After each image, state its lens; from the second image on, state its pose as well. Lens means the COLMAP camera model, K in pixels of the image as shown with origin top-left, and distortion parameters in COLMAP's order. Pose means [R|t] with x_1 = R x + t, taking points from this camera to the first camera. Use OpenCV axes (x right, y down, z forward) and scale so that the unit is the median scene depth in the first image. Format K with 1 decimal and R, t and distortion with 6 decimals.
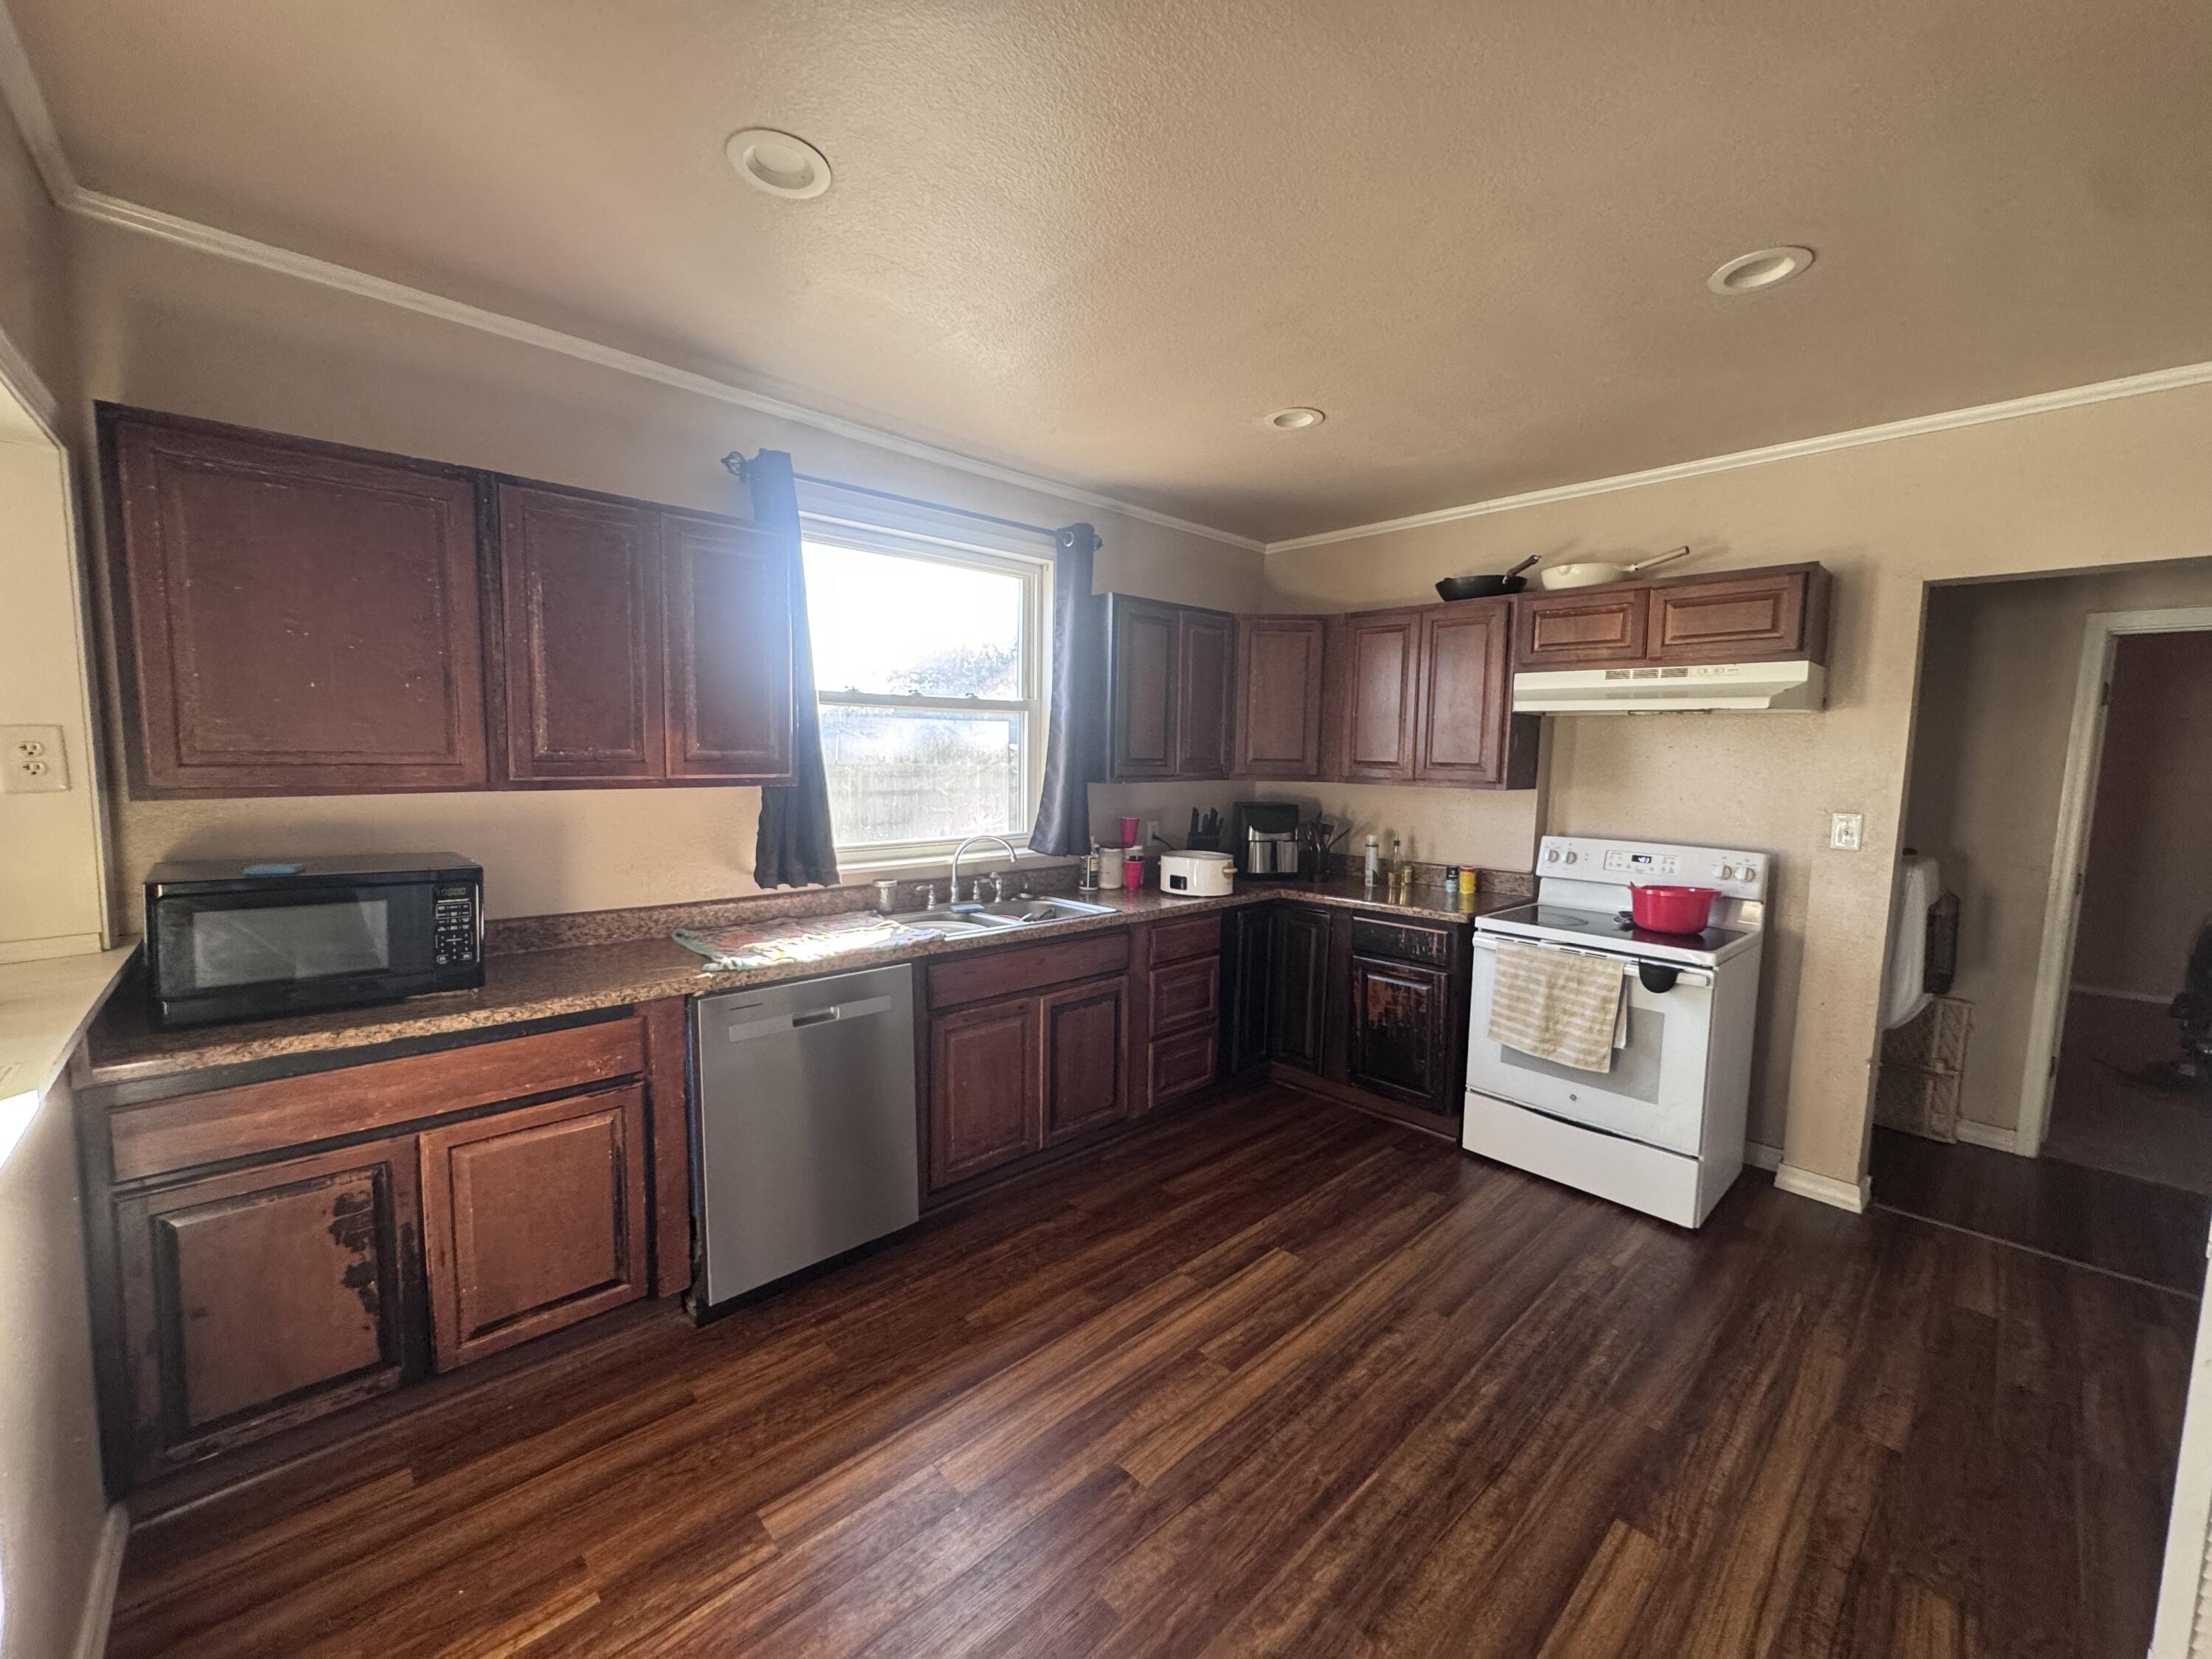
lens RADIAL K [[882.4, 0, 1106.0], [0, 882.4, 829.5], [0, 0, 1]] dist [-0.000585, -0.000030]
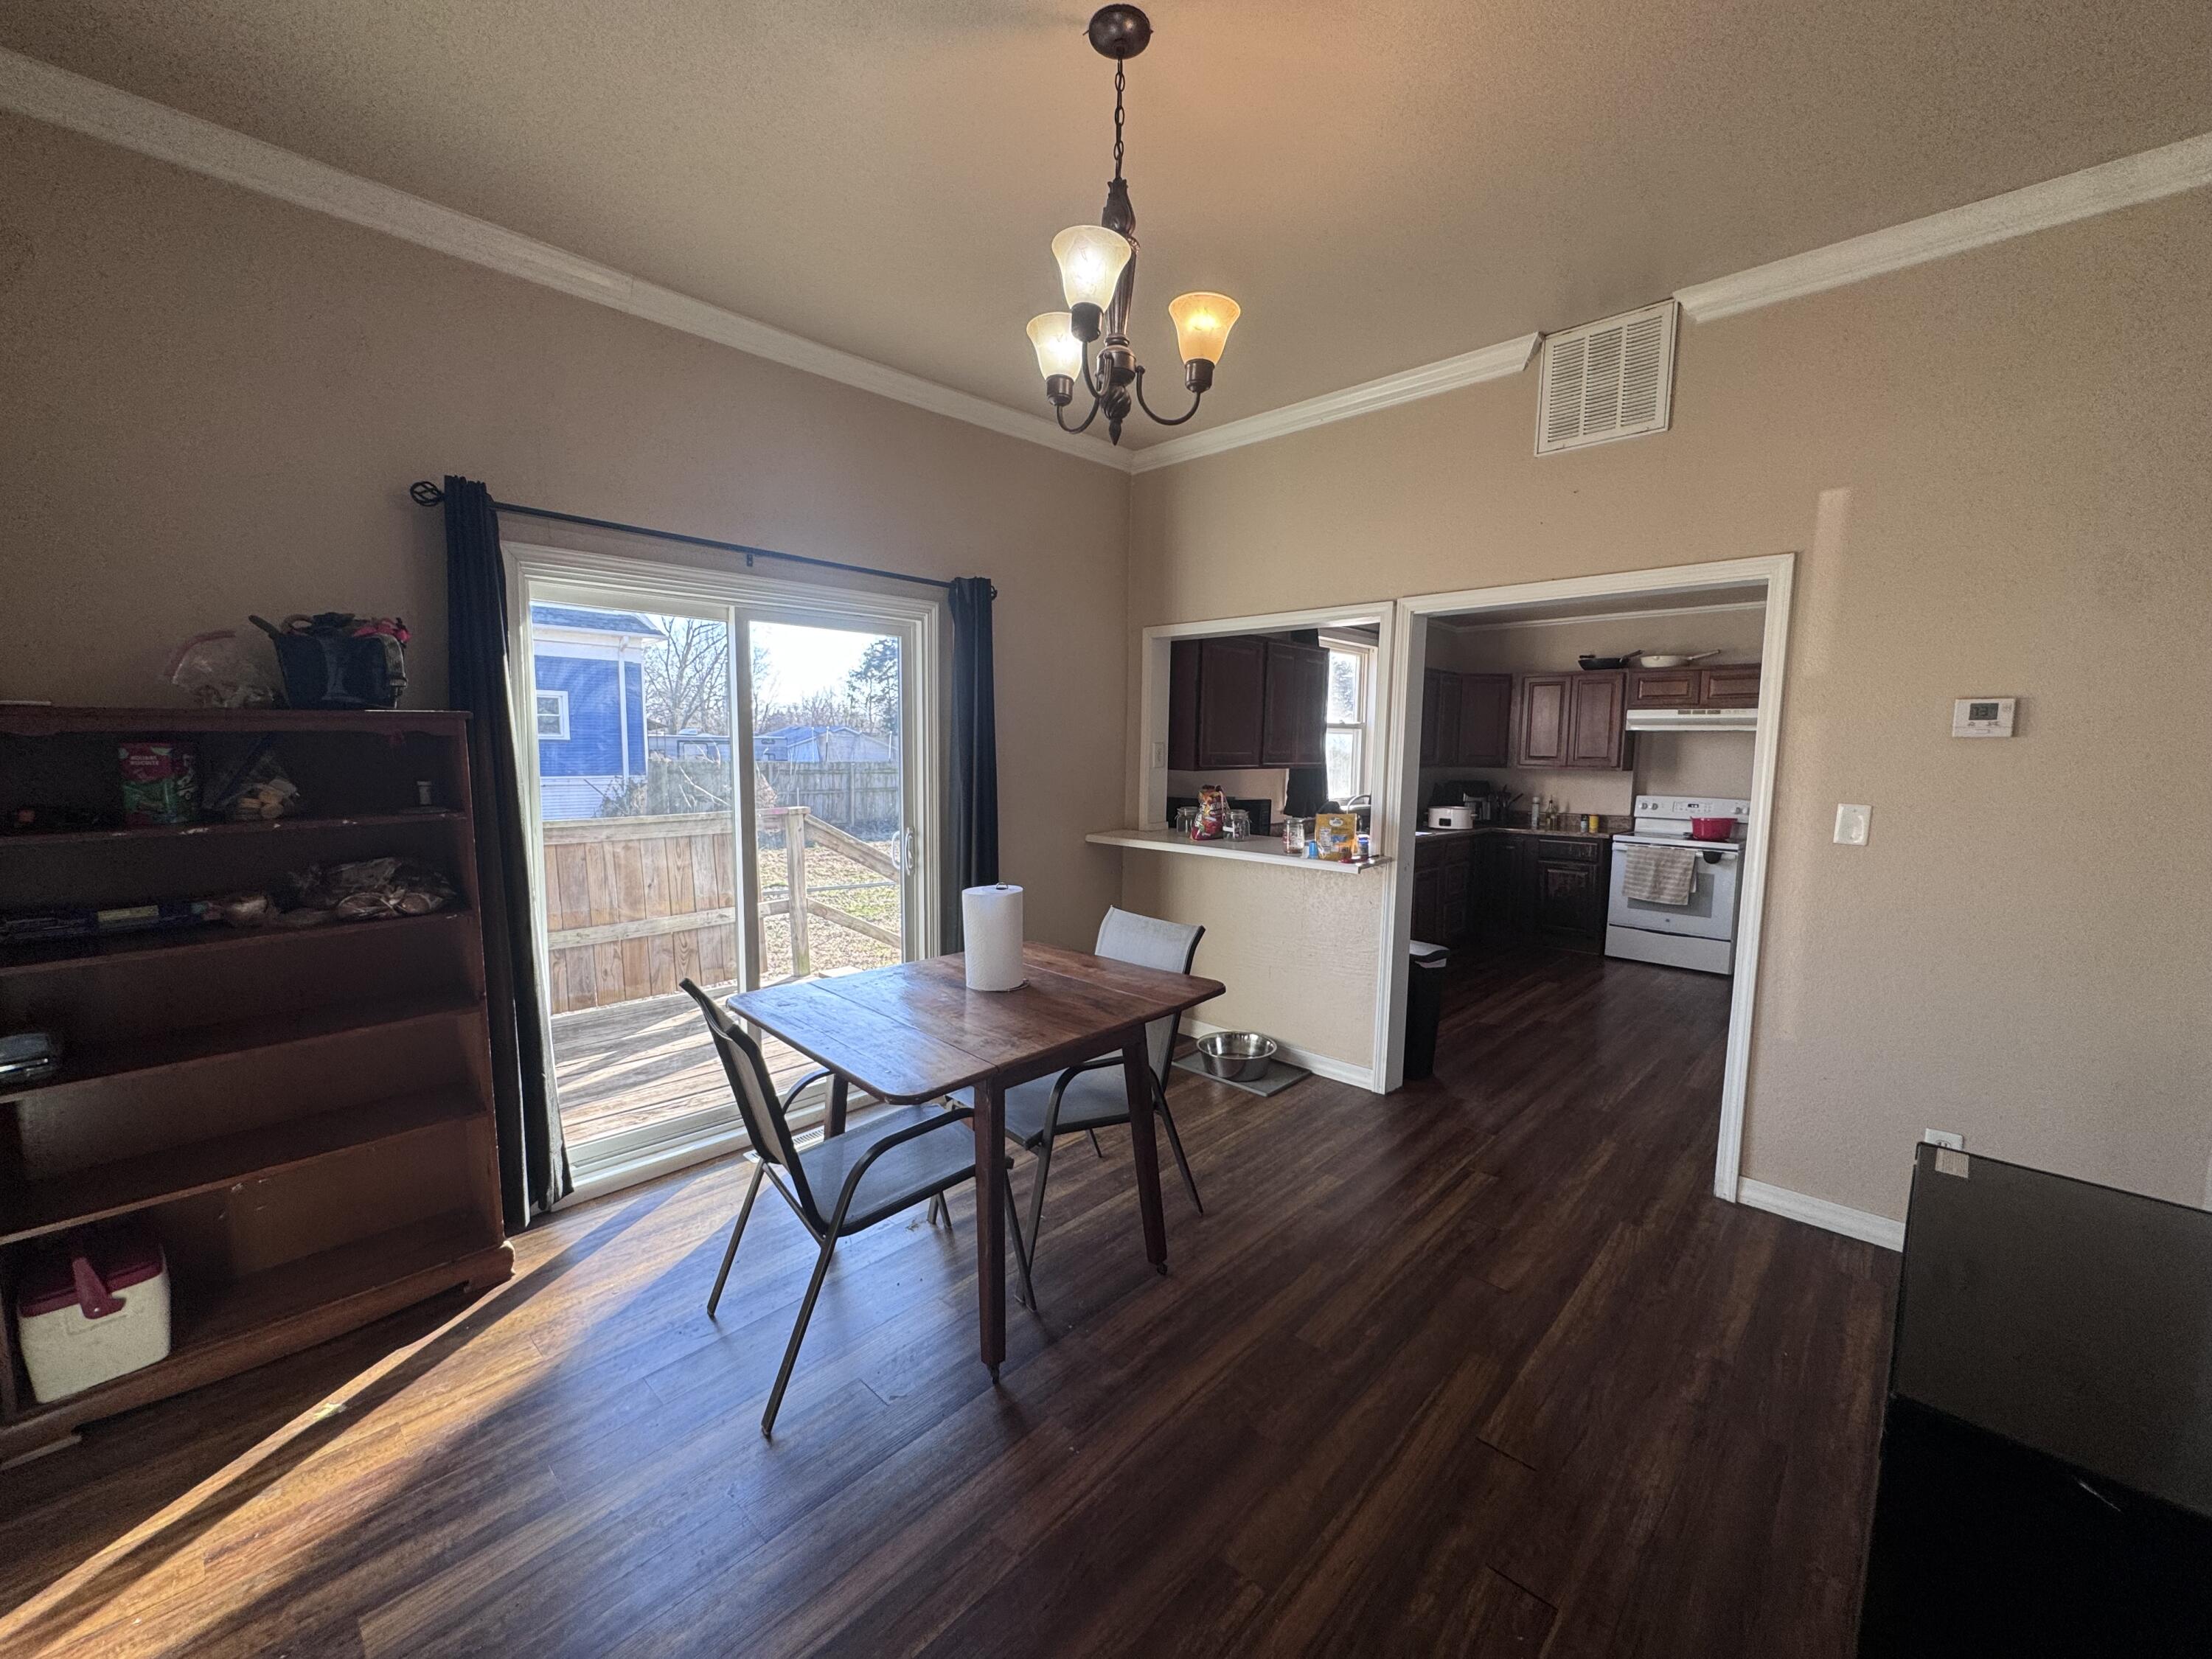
lens RADIAL K [[865.1, 0, 1106.0], [0, 865.1, 829.5], [0, 0, 1]] dist [-0.000141, -0.000001]
pose [[0.998654, -0.005428, 0.051591, -0.772946], [0.005411, 0.999985, 0.000468, 0.076377], [-0.051593, -0.000189, 0.998668, -0.826939]]
